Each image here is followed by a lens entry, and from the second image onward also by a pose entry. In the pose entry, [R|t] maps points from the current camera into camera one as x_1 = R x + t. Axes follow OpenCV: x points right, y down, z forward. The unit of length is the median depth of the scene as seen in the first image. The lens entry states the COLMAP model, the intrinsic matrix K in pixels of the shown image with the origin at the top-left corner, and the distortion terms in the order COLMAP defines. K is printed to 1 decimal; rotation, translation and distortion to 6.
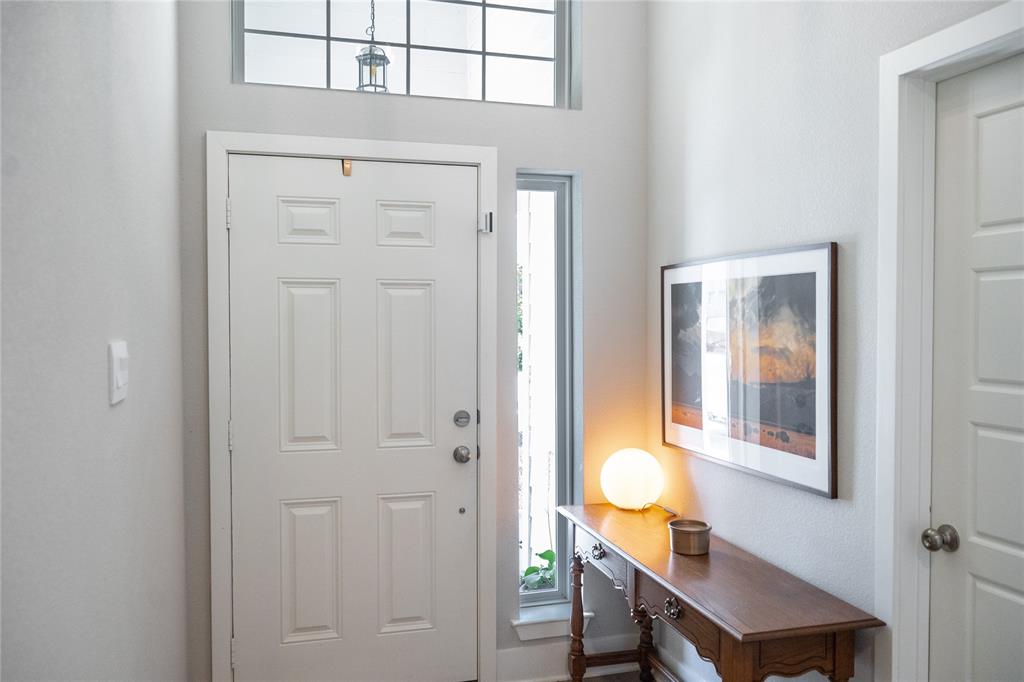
lens RADIAL K [[826.8, 0, 513.8], [0, 826.8, 346.2], [0, 0, 1]] dist [-0.012747, 0.019124]
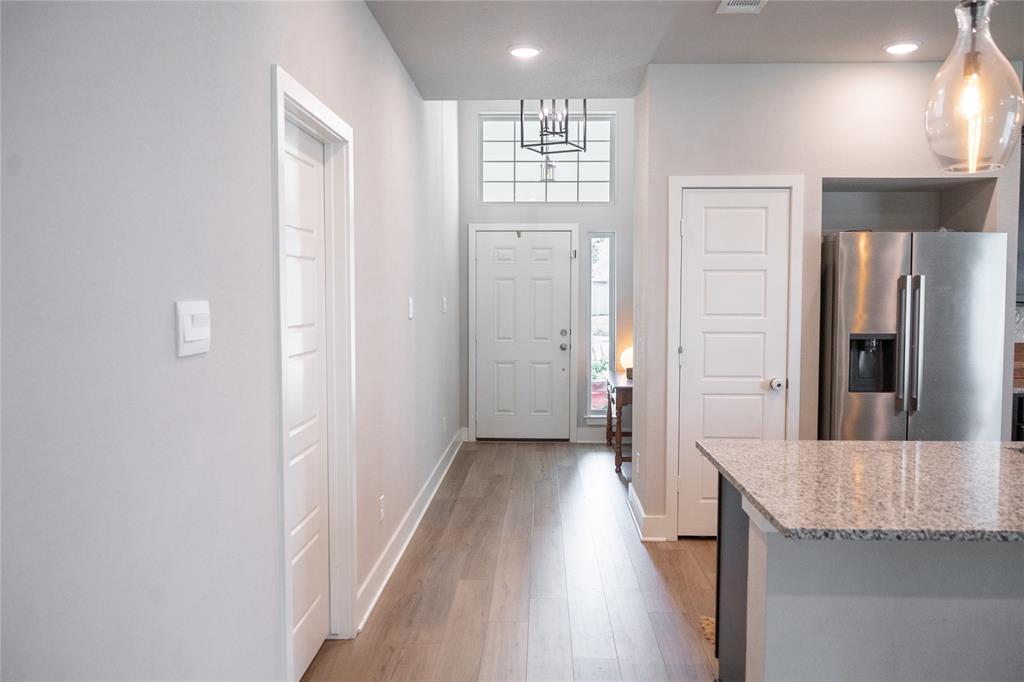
lens RADIAL K [[826.8, 0, 533.7], [0, 826.8, 359.5], [0, 0, 1]] dist [-0.012747, 0.019124]
pose [[0.957929, 0.024555, -0.285953, 0.570621], [-0.013393, 0.999072, 0.040928, 0.067944], [0.286692, -0.035376, 0.957369, -1.432045]]
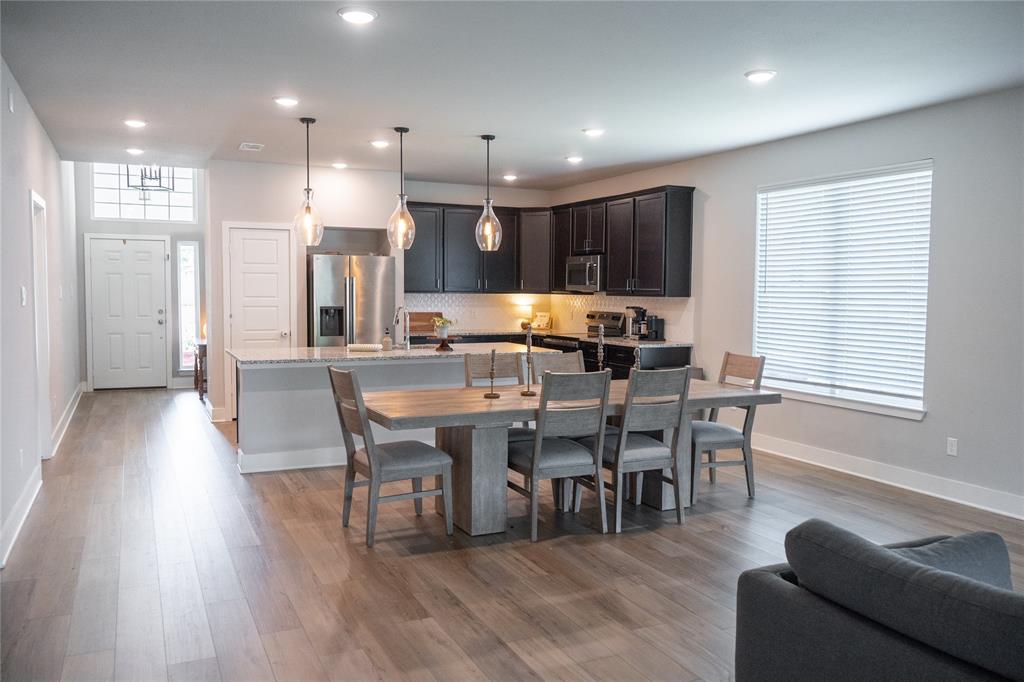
lens RADIAL K [[826.8, 0, 520.3], [0, 826.8, 337.5], [0, 0, 1]] dist [-0.012747, 0.019124]
pose [[0.987241, -0.001464, 0.159227, 0.907767], [-0.002122, 0.999748, 0.022351, 0.117034], [-0.159220, -0.022404, 0.986989, -2.784331]]
